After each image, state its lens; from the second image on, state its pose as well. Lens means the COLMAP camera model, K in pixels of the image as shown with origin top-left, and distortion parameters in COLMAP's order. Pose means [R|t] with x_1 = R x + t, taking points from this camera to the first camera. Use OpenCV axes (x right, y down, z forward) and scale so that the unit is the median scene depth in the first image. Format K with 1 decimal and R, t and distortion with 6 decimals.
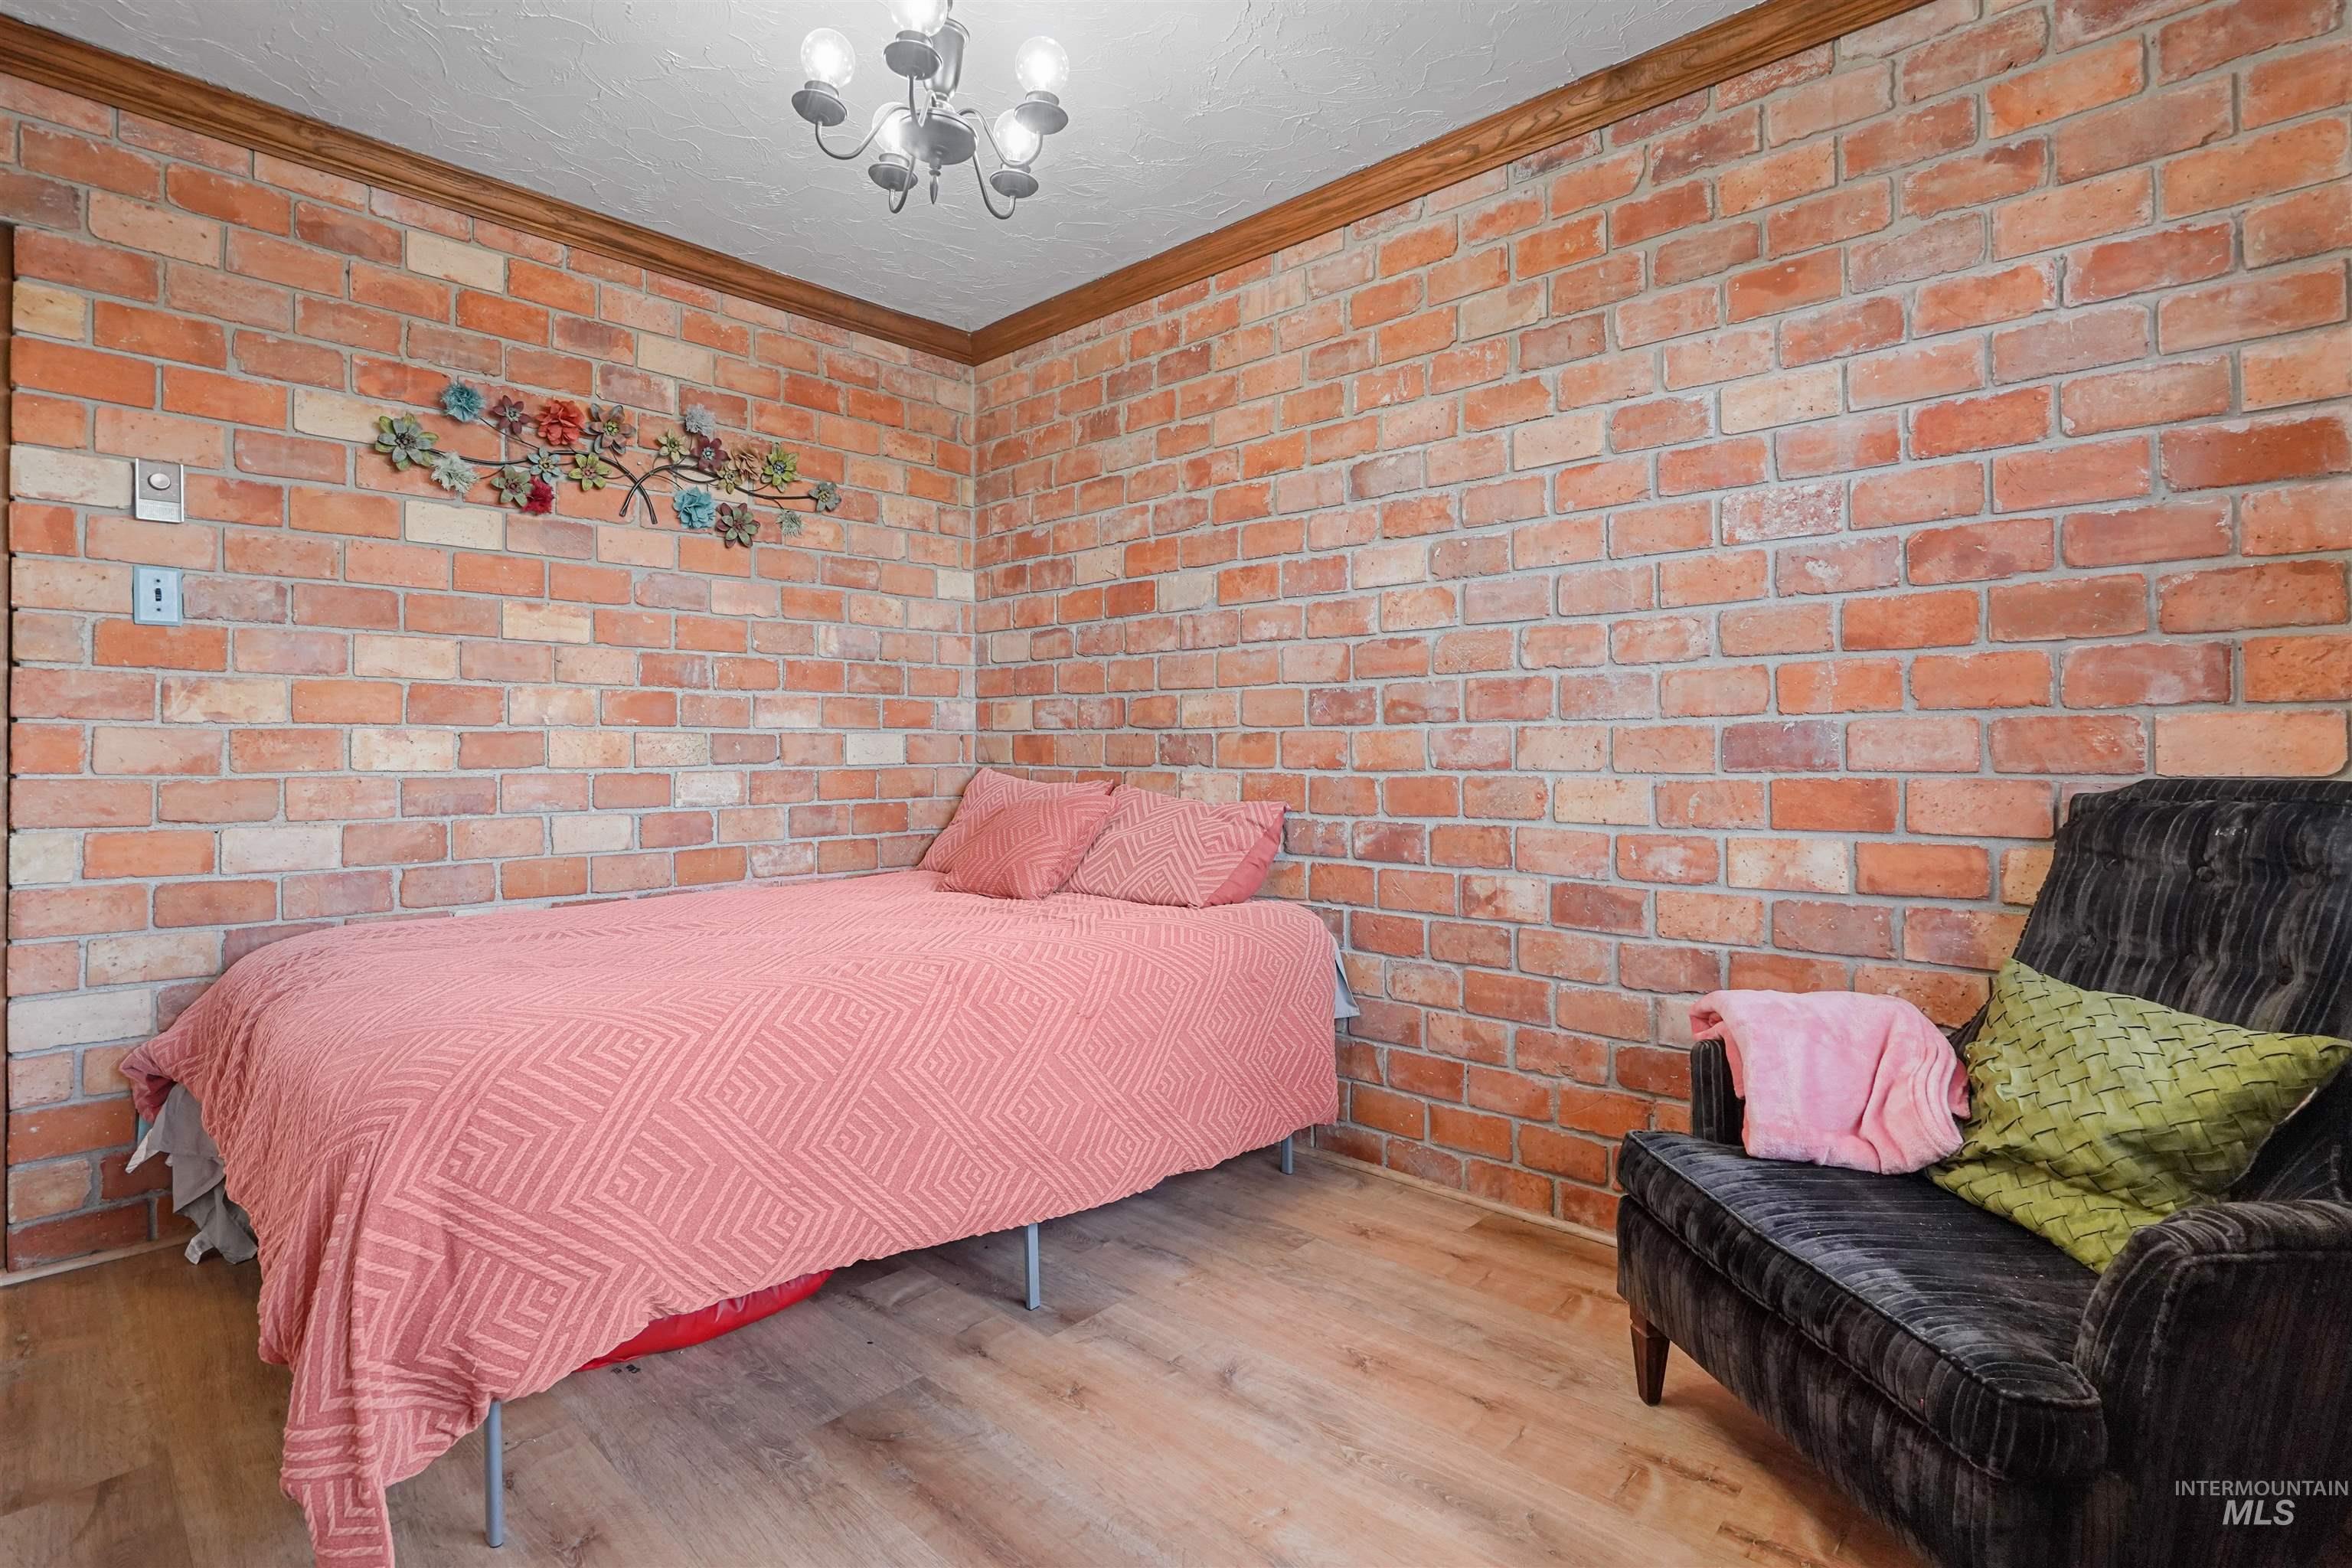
lens RADIAL K [[1136.4, 0, 1179.0], [0, 1136.4, 747.5], [0, 0, 1]] dist [-0.051915, 0.021285]
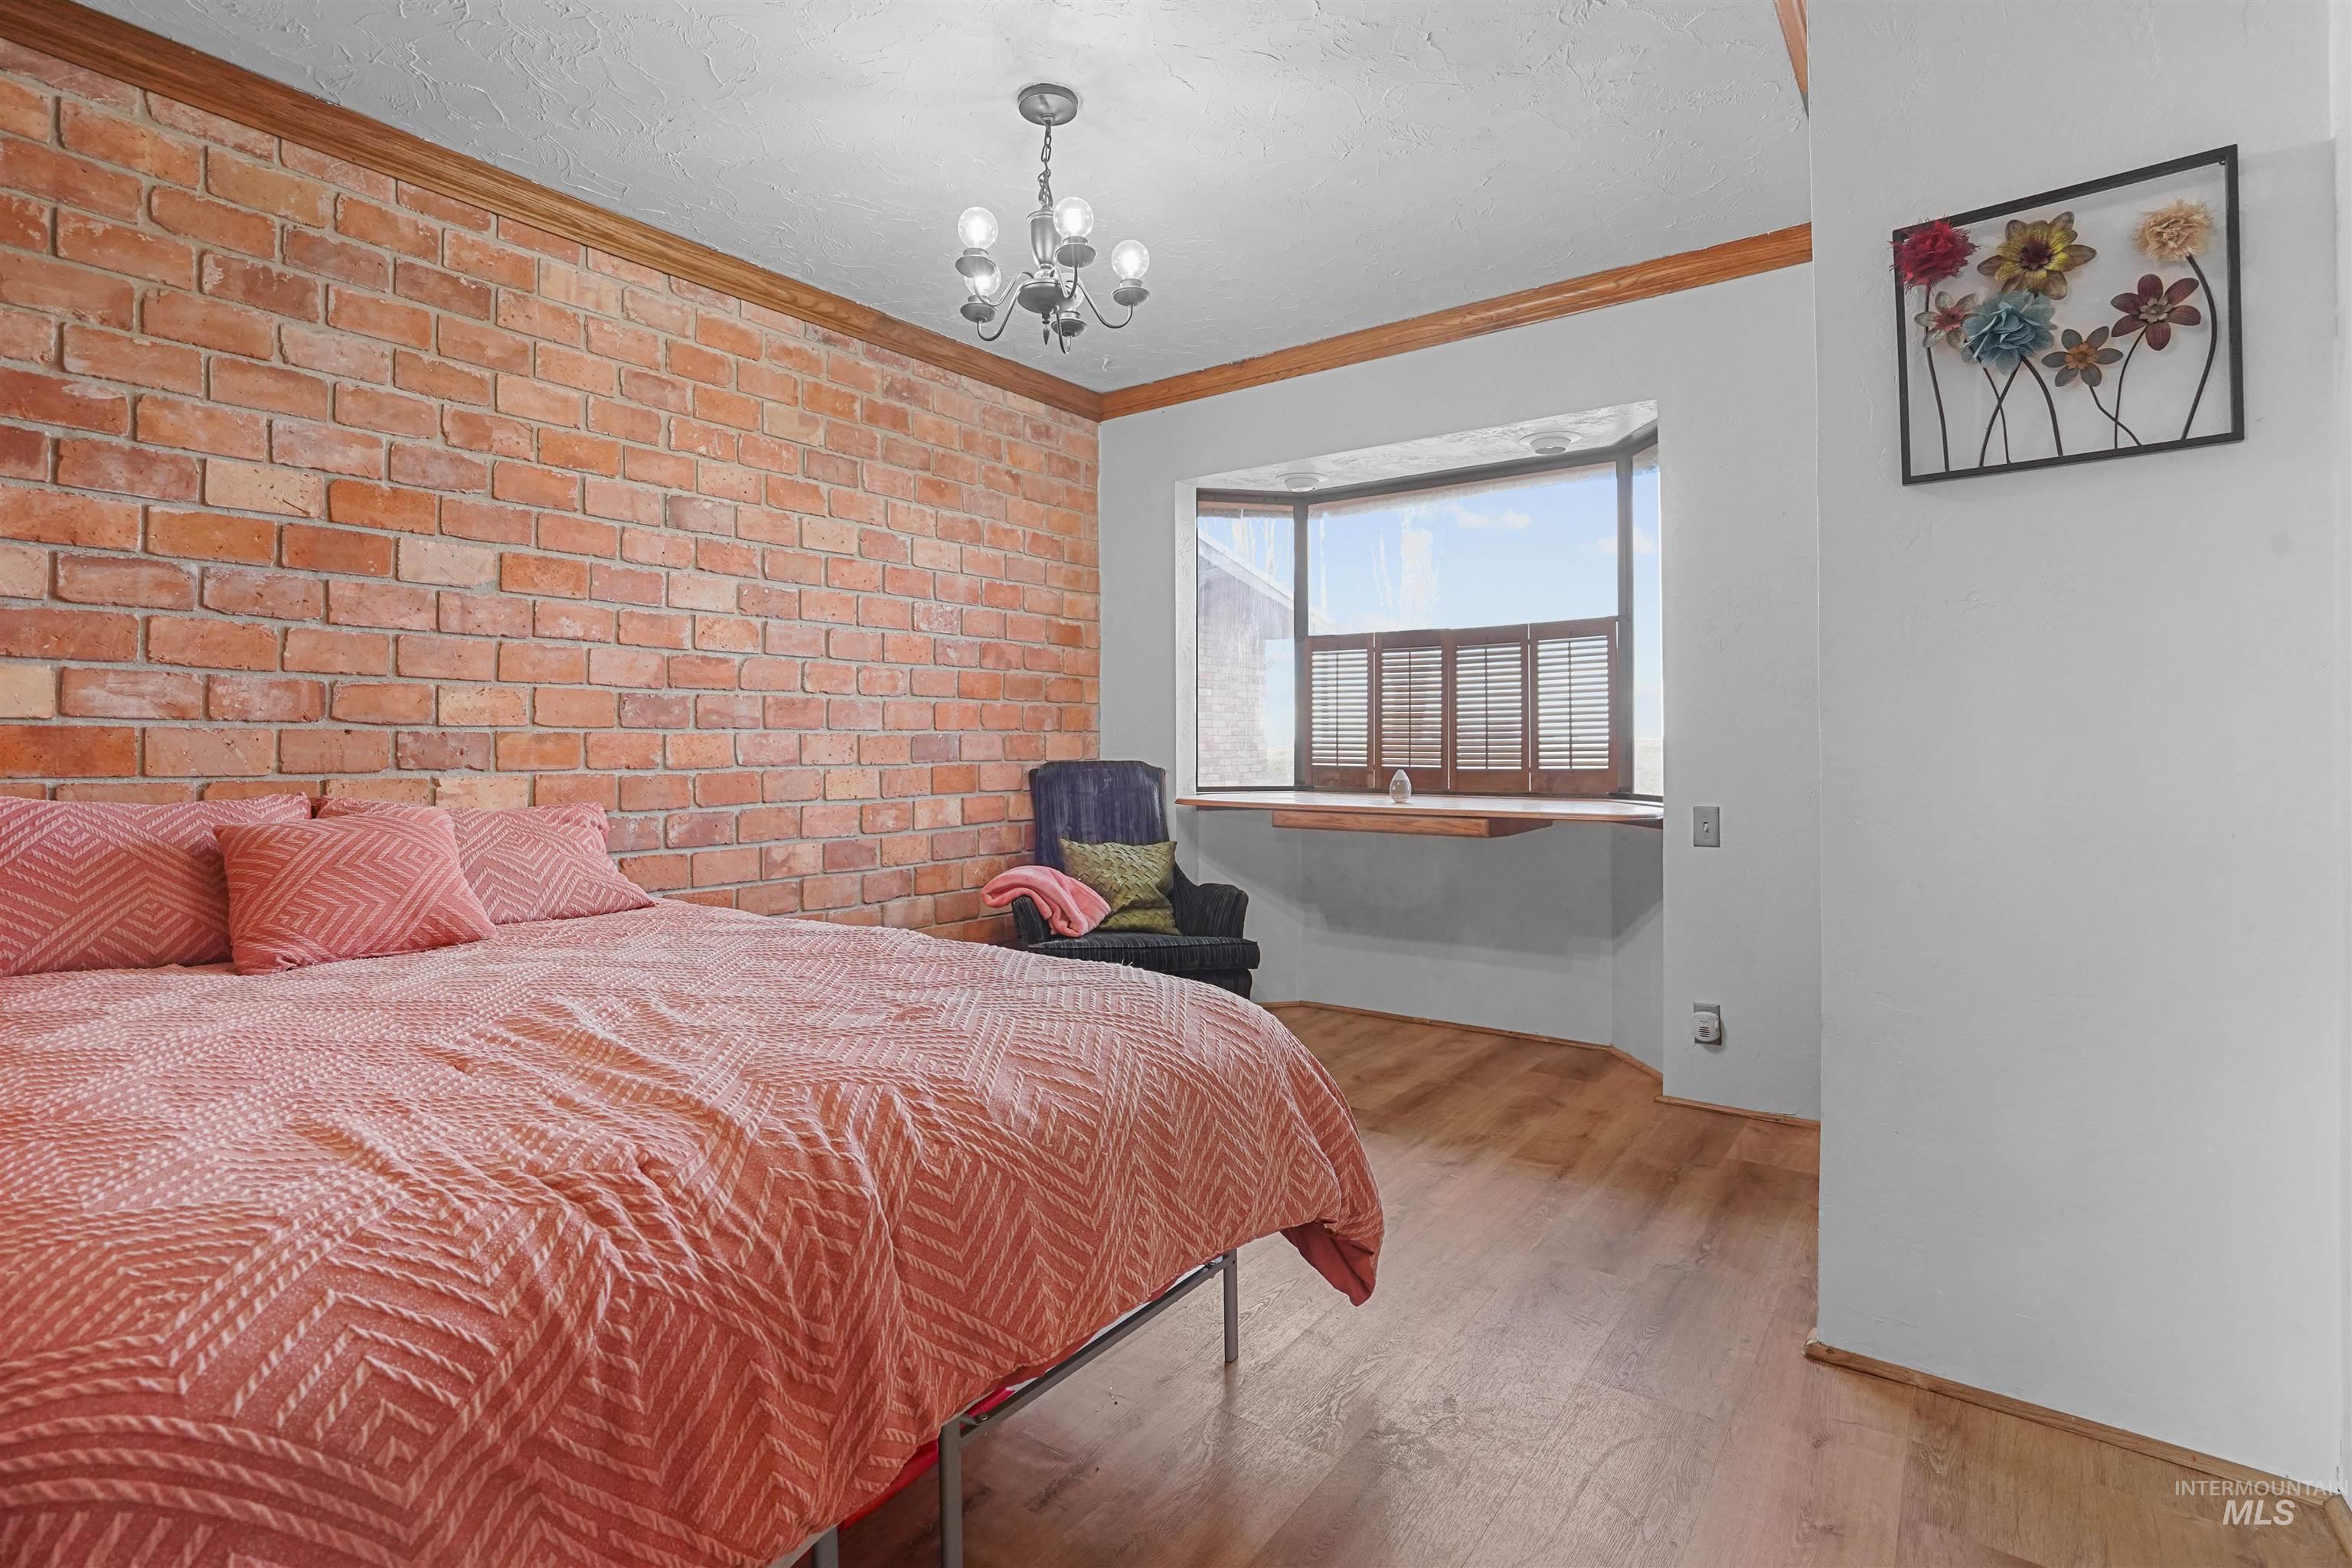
lens RADIAL K [[1136.4, 0, 1179.0], [0, 1136.4, 747.5], [0, 0, 1]] dist [-0.051915, 0.021285]
pose [[-0.131175, -0.000162, 0.991359, -1.061549], [-0.001362, 0.999999, -0.000017, -0.001895], [-0.991358, -0.001353, -0.131175, 0.684522]]
